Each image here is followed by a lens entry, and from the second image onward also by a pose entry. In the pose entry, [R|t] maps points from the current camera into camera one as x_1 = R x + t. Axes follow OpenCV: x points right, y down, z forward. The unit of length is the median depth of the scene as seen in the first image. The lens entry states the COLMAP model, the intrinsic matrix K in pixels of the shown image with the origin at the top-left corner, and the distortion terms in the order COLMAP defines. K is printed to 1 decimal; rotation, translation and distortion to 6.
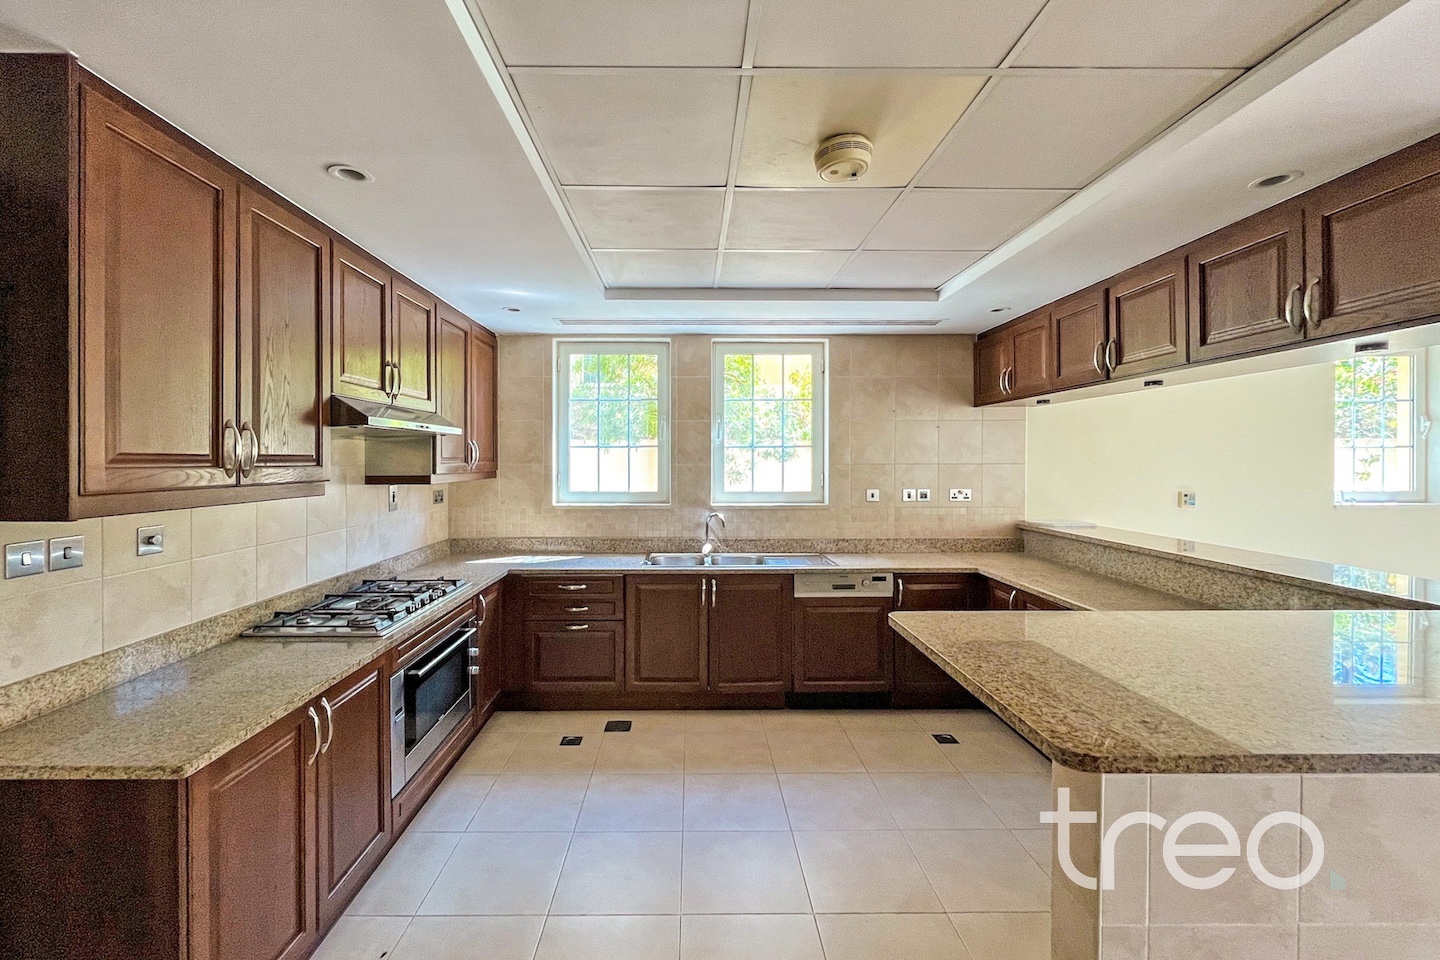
lens RADIAL K [[595.1, 0, 697.9], [0, 595.1, 459.7], [0, 0, 1]] dist [-0.017581, 0.001322]
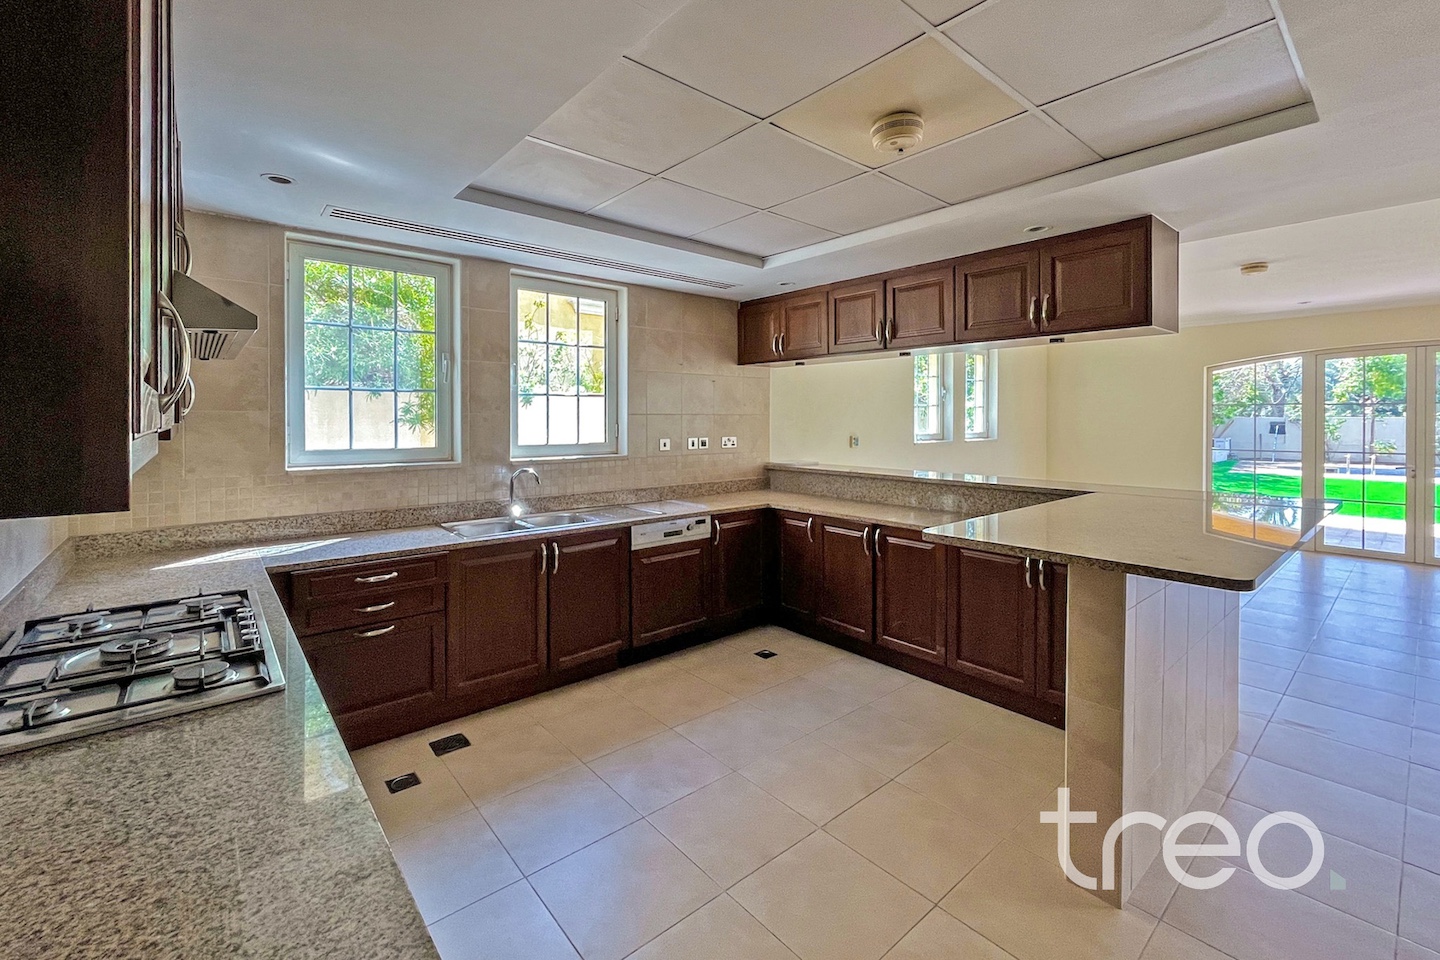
lens RADIAL K [[595.1, 0, 709.2], [0, 595.1, 419.9], [0, 0, 1]] dist [-0.017581, 0.001322]
pose [[0.767831, 0.000295, 0.640653, -0.318093], [-0.001783, 0.999997, 0.001676, 0.015129], [-0.640650, -0.002430, 0.767829, 0.154693]]
